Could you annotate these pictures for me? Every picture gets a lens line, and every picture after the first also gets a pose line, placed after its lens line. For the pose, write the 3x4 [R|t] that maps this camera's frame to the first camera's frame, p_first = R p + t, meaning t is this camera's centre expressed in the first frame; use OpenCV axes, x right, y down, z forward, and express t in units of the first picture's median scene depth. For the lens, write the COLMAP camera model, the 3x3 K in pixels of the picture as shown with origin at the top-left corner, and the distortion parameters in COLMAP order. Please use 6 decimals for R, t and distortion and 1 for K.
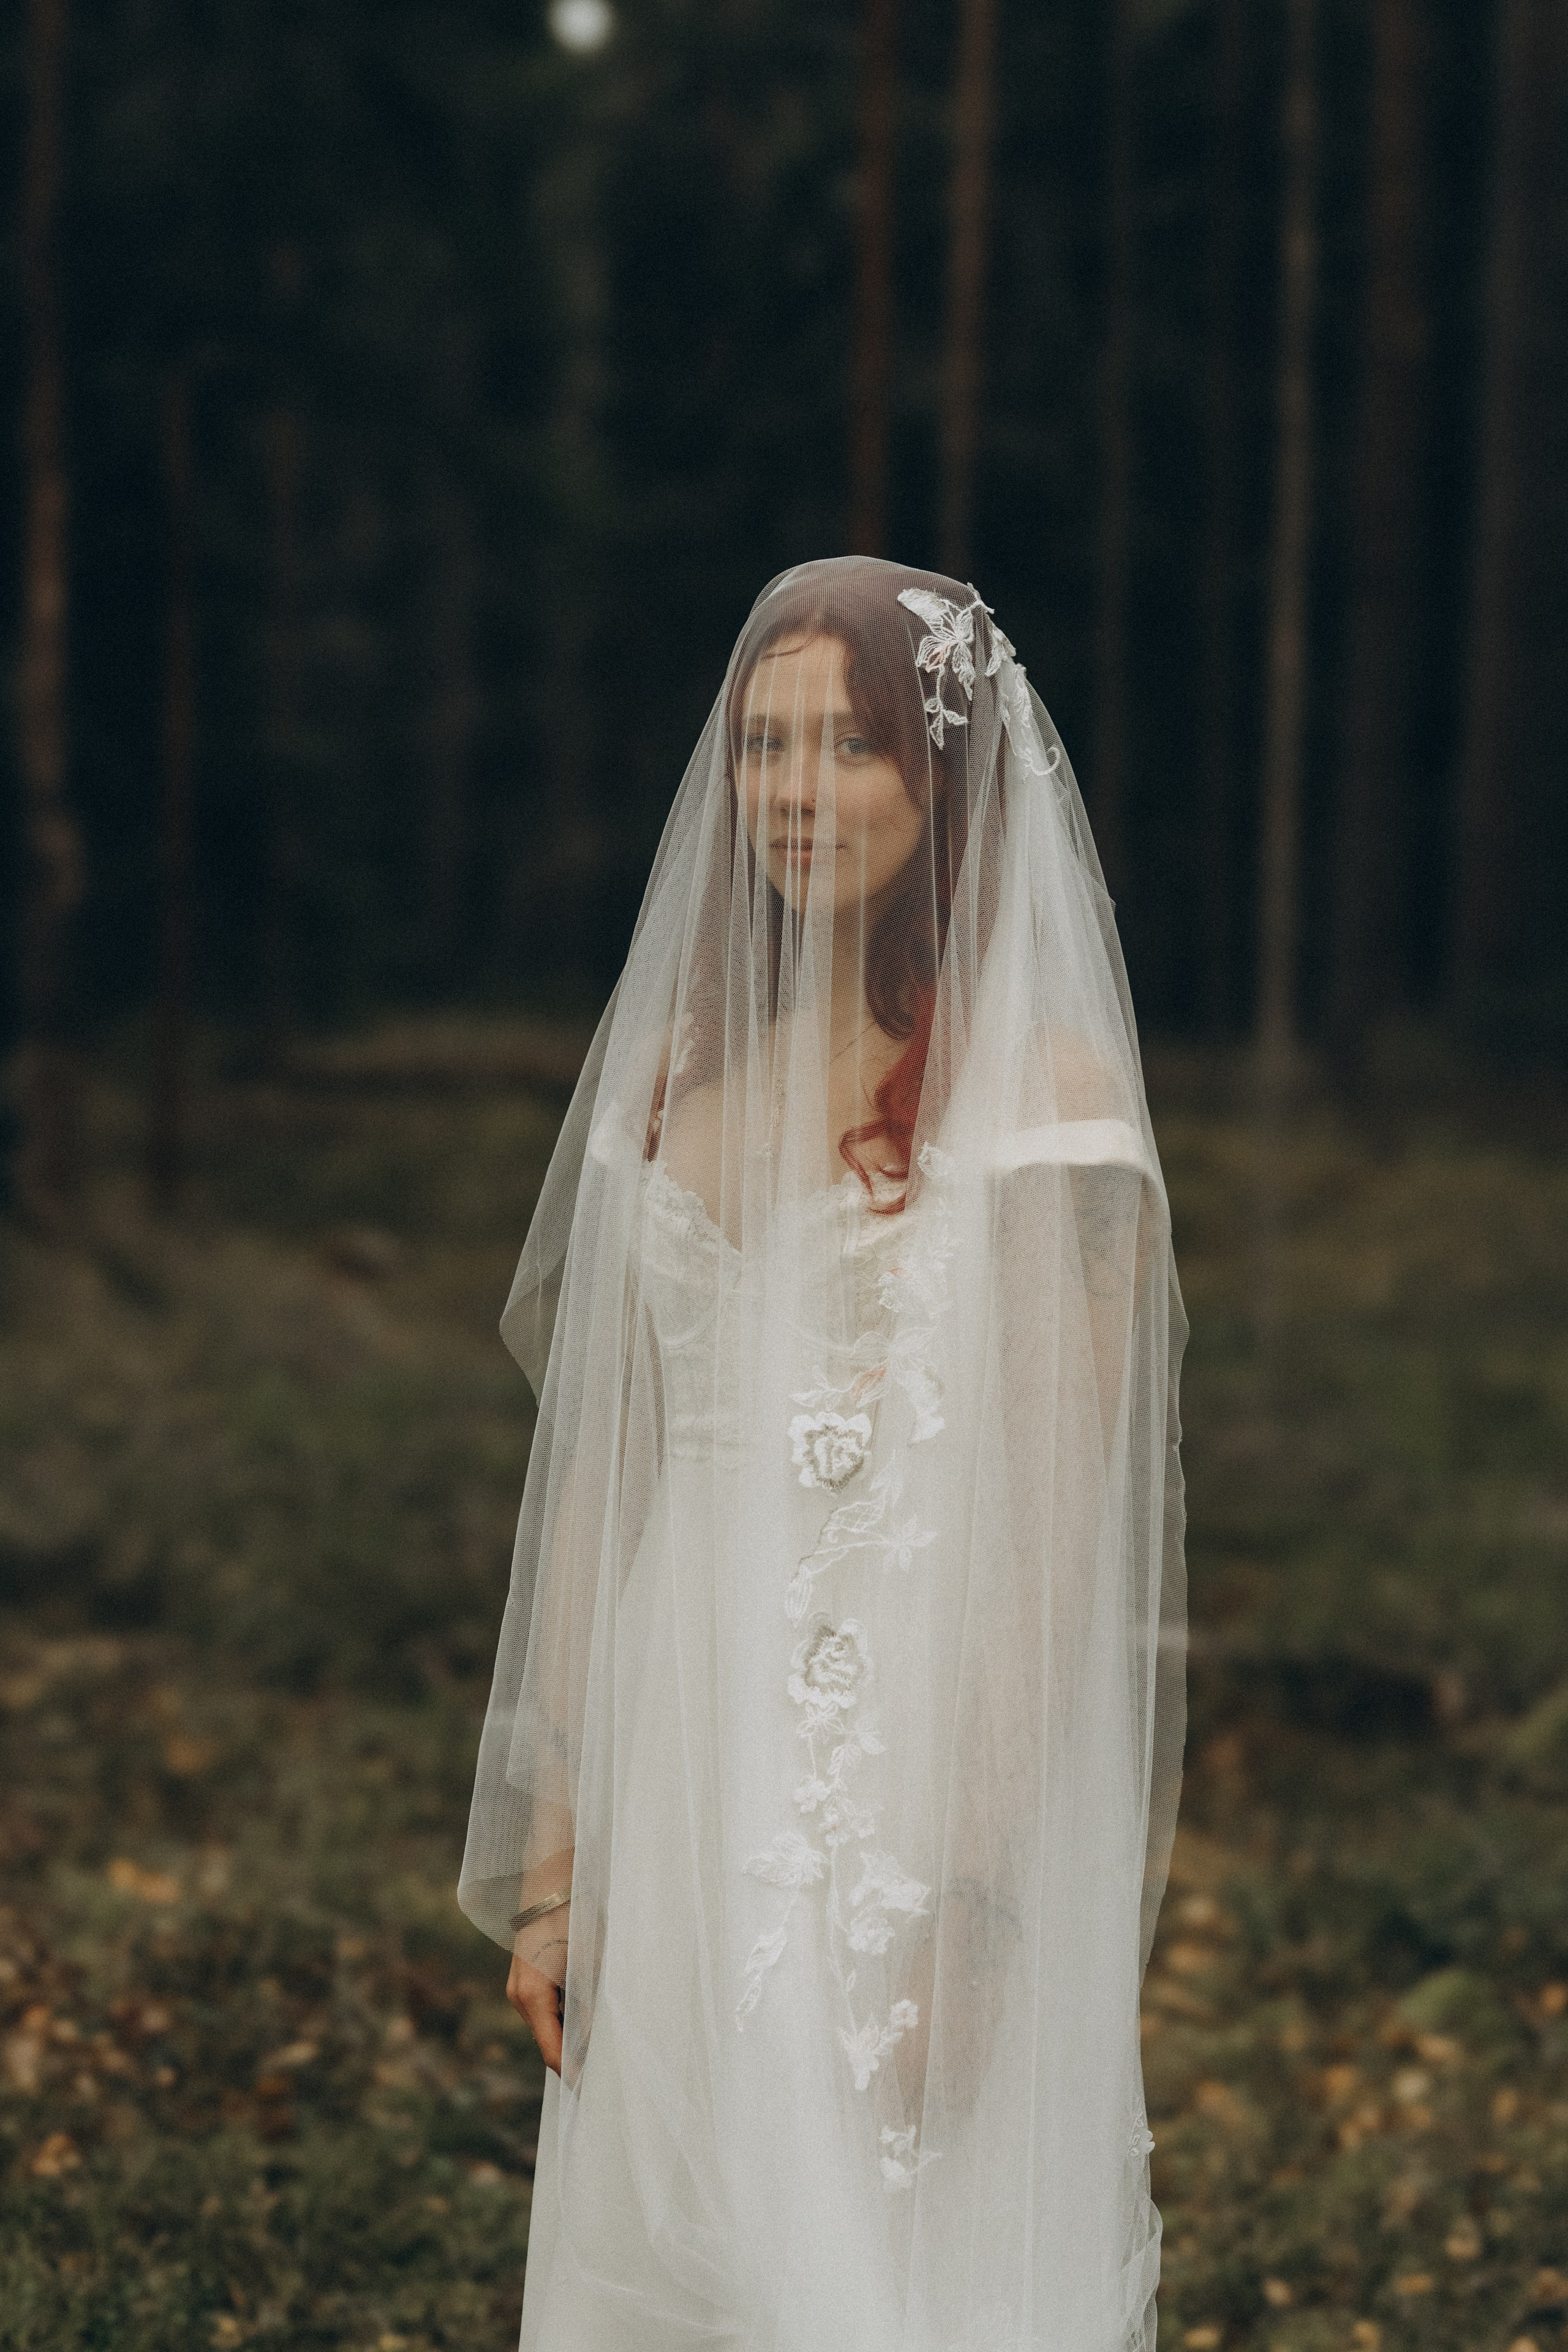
lens RADIAL K [[5846.0, 0, 823.1], [0, 5846.0, 1172.0], [0, 0, 1]] dist [0.768948, -10.715822]
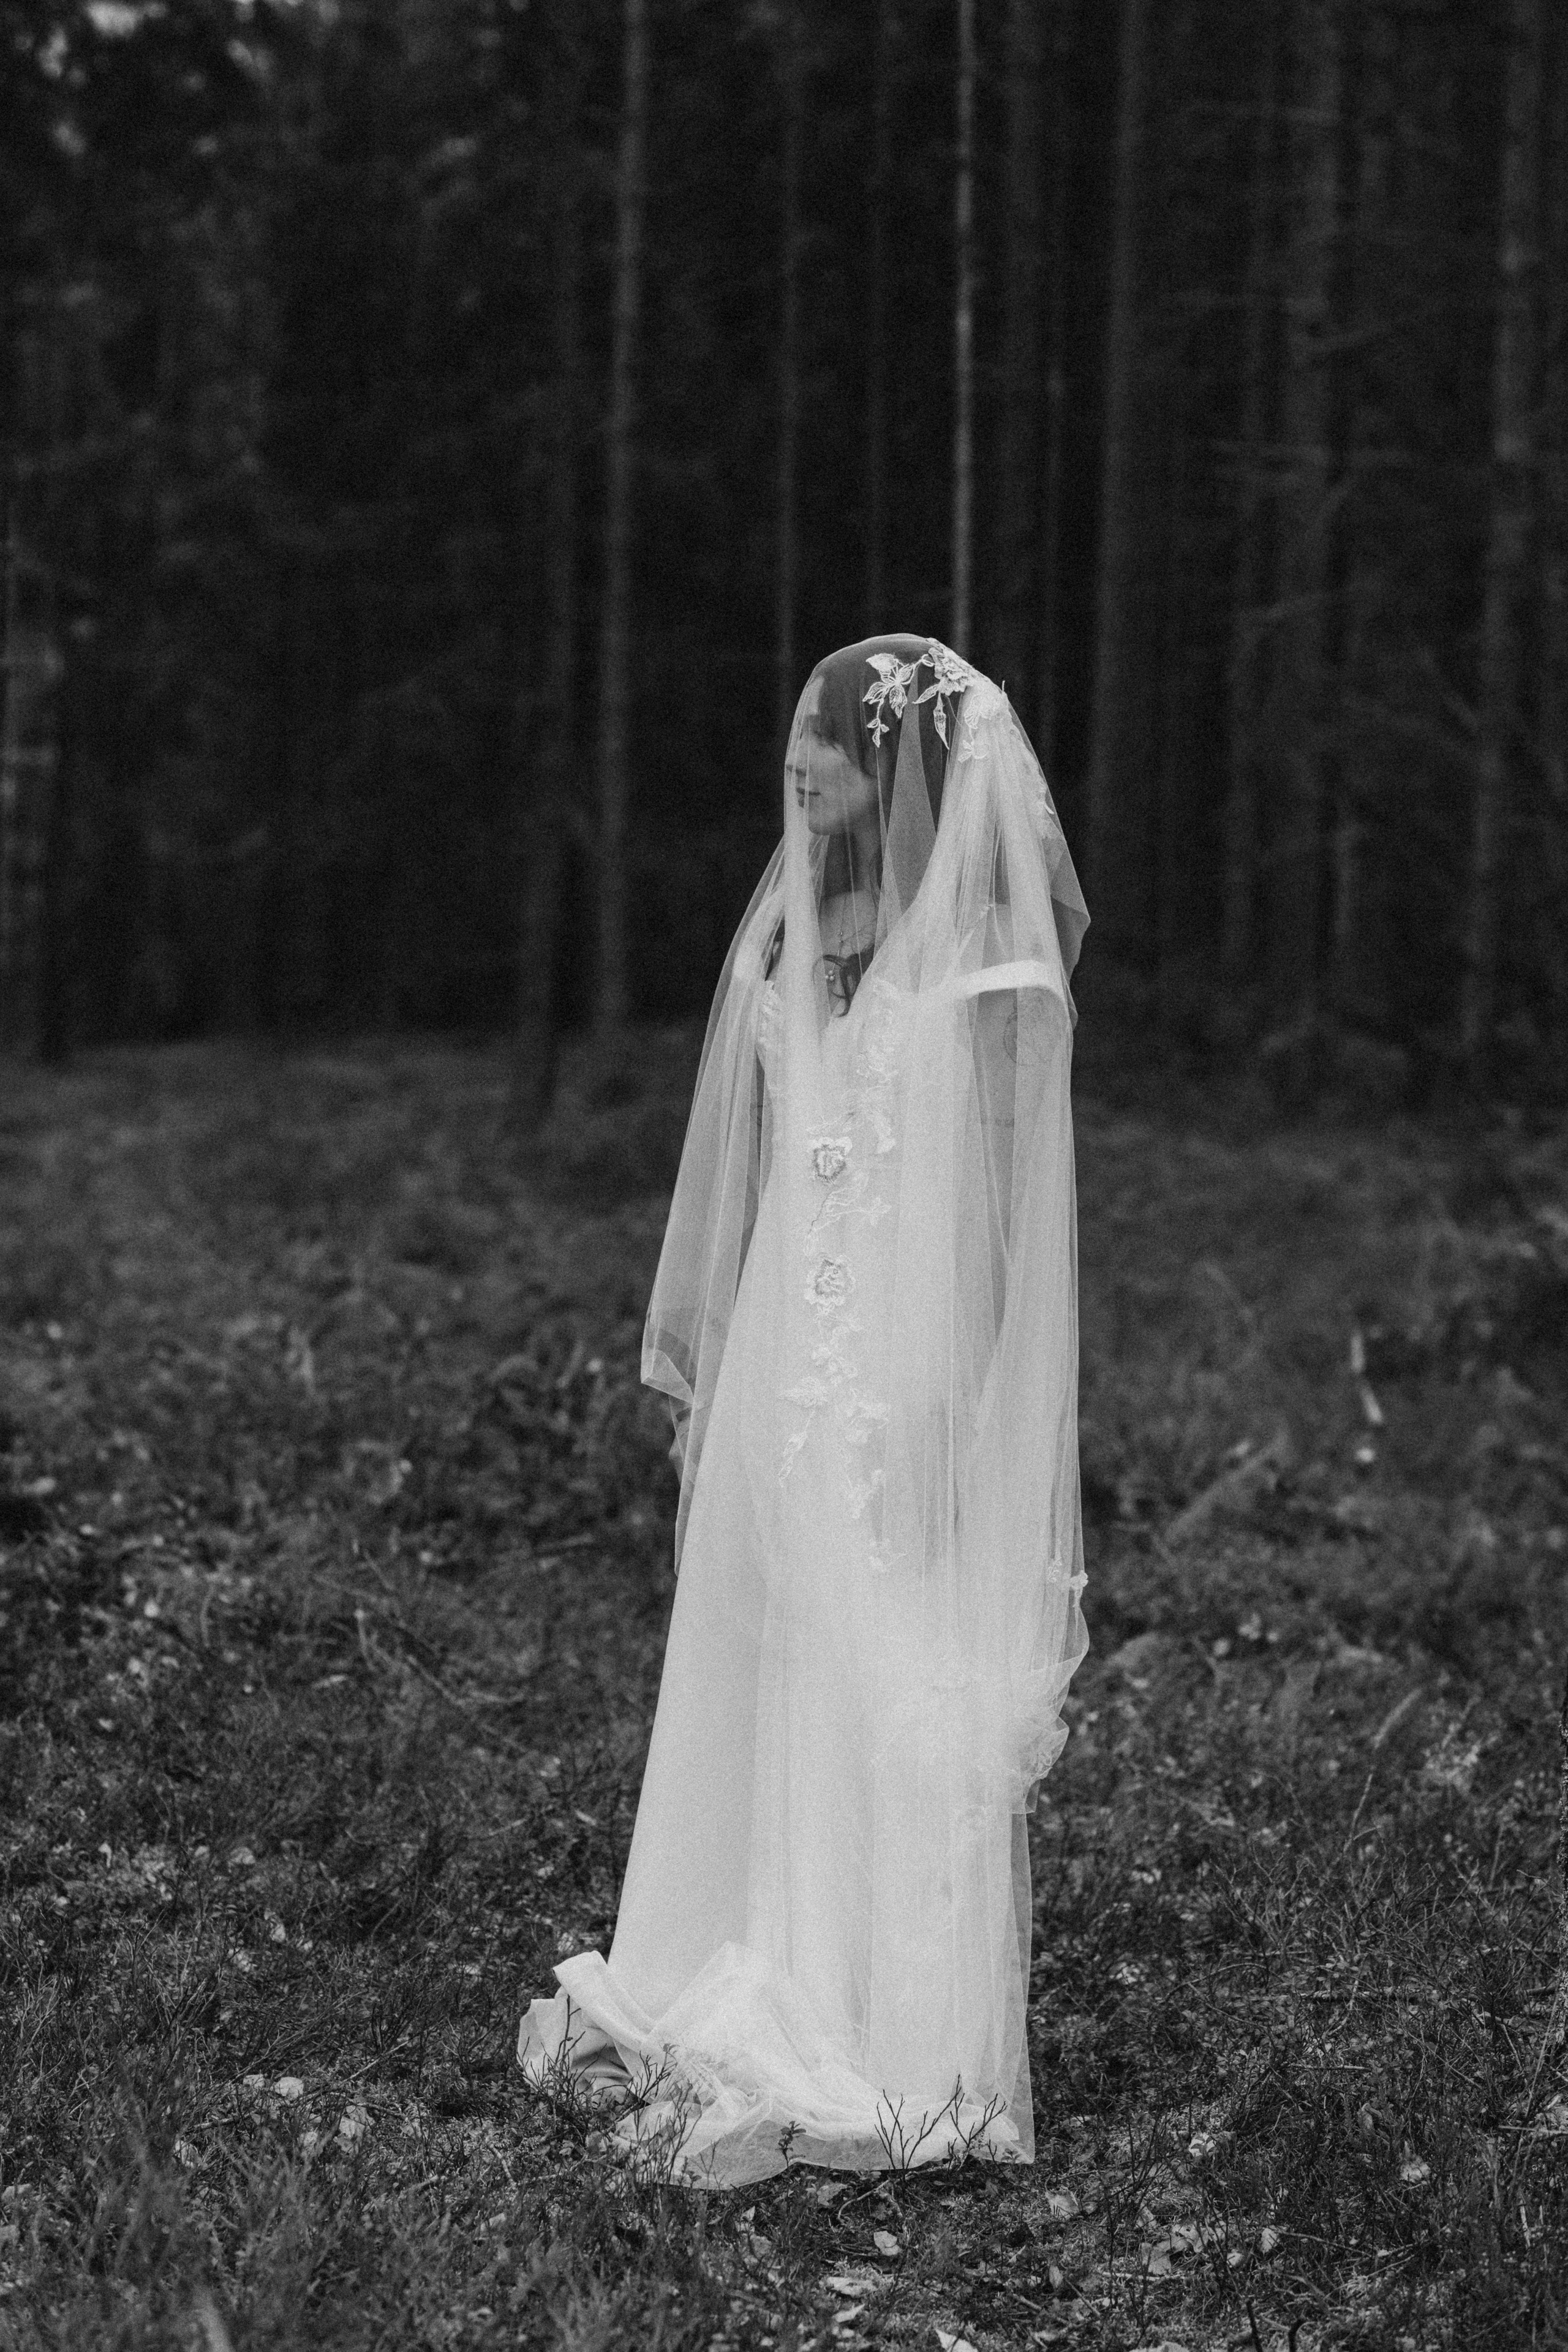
lens RADIAL K [[5846.0, 0, 823.1], [0, 5846.0, 1172.0], [0, 0, 1]] dist [0.768948, -10.715822]
pose [[0.997852, -0.003395, 0.065423, -0.097956], [0.003548, 0.999991, -0.002222, 0.048408], [-0.065415, 0.002449, 0.997855, -0.612996]]
